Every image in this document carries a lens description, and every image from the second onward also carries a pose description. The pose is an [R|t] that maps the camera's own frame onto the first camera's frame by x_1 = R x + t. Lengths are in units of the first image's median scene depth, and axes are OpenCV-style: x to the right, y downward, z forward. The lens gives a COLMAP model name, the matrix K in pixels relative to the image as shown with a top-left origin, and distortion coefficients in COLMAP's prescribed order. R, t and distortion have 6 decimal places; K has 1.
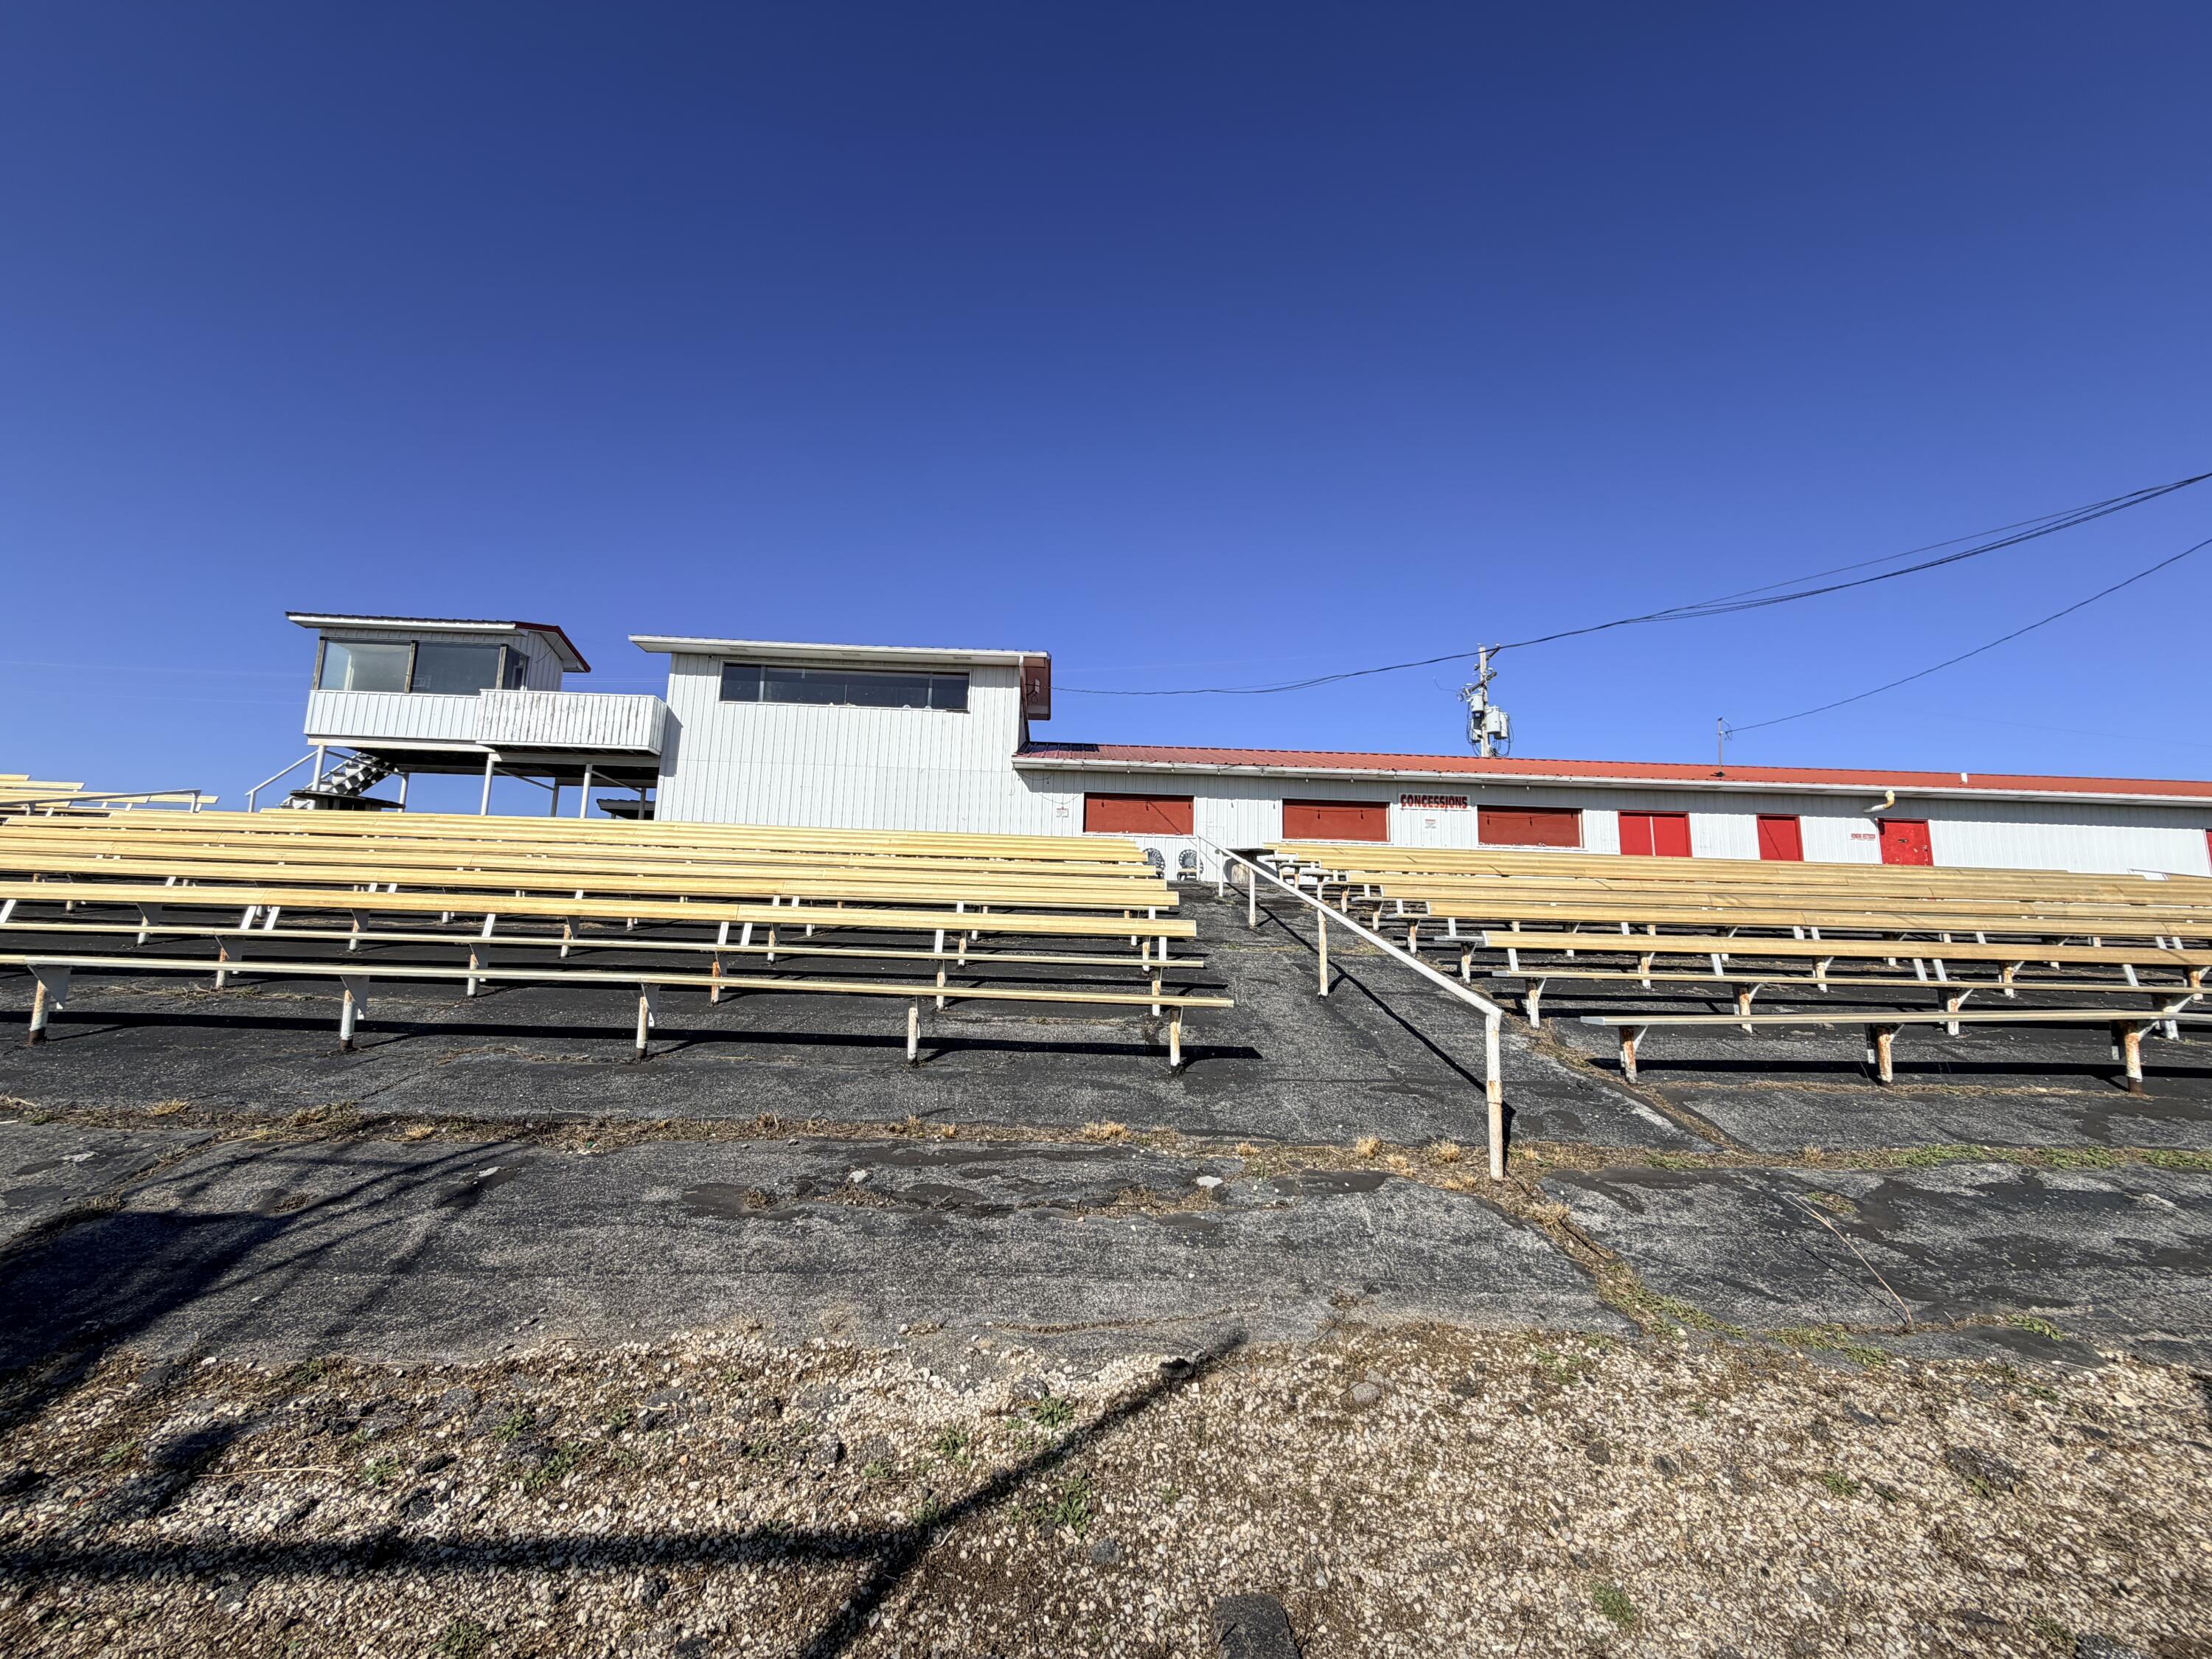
lens RADIAL K [[878.2, 0, 1097.1], [0, 878.2, 833.1], [0, 0, 1]] dist [-0.000445, 0.000346]
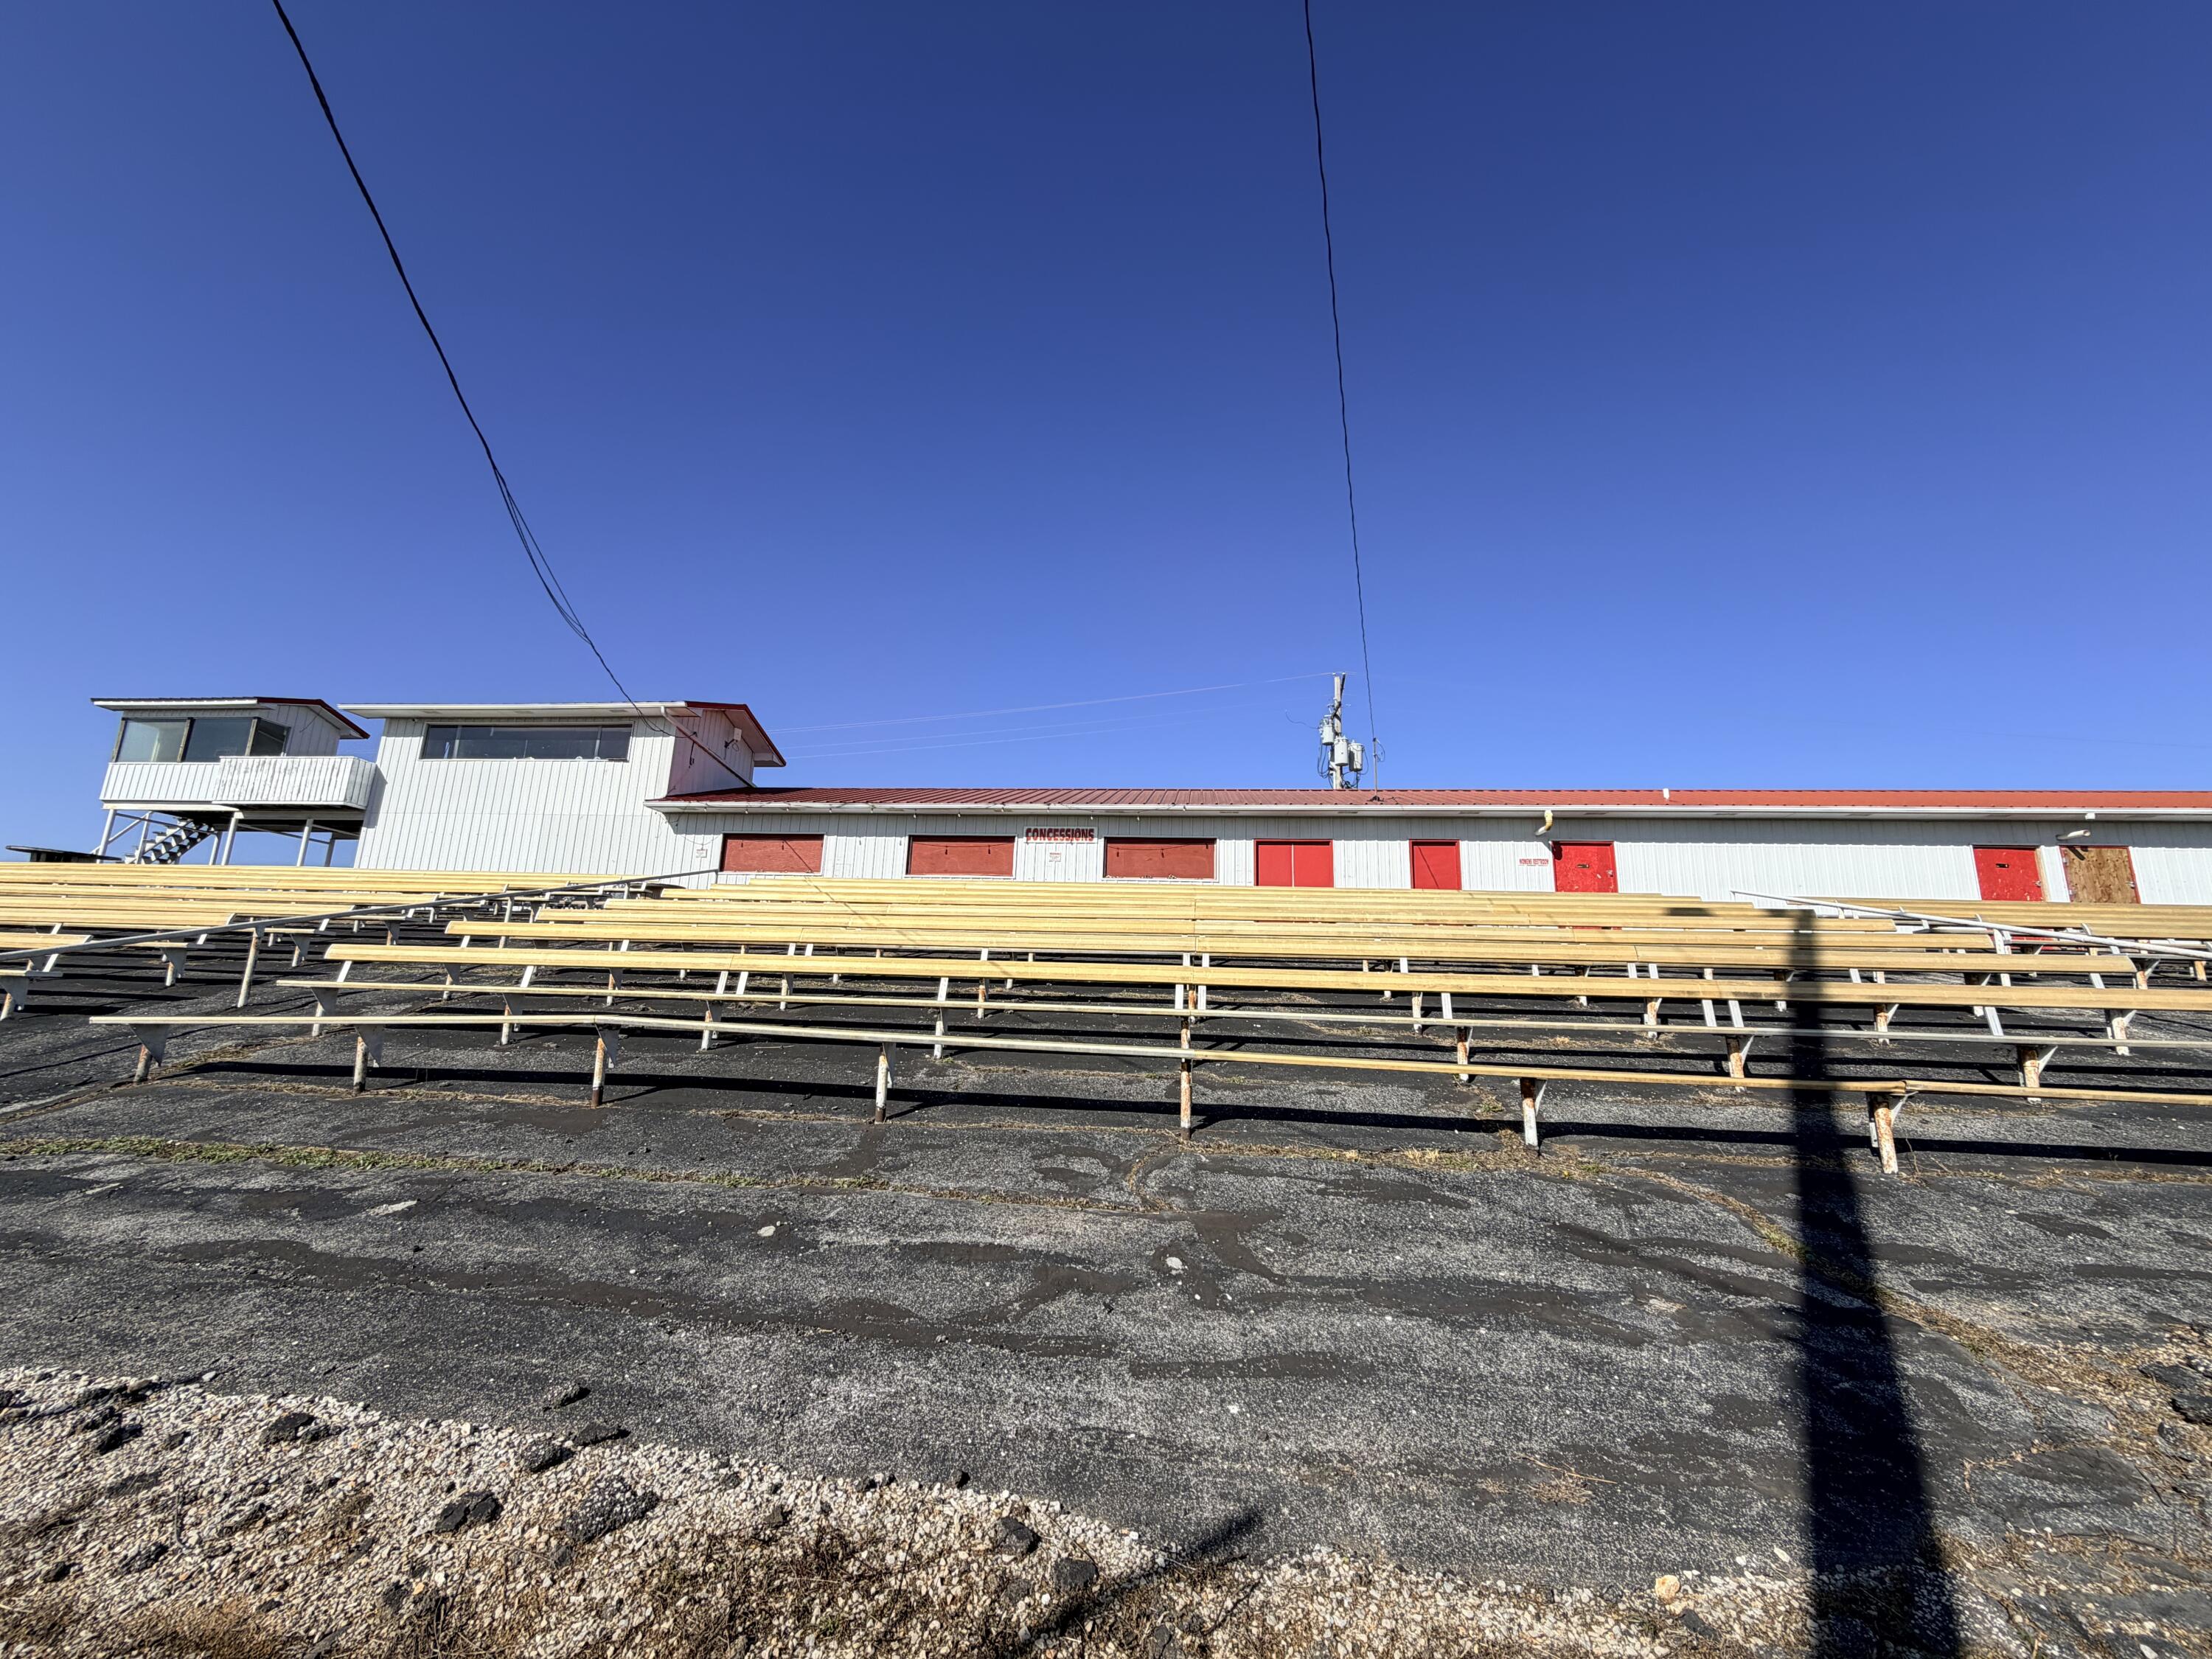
lens RADIAL K [[869.4, 0, 1000.3], [0, 869.4, 762.6], [0, 0, 1]] dist [-0.010477, 0.007745]
pose [[0.991084, -0.034551, -0.128683, 0.436915], [0.017158, 0.990847, -0.133898, 0.013464], [0.132131, 0.130496, 0.982605, 0.017734]]
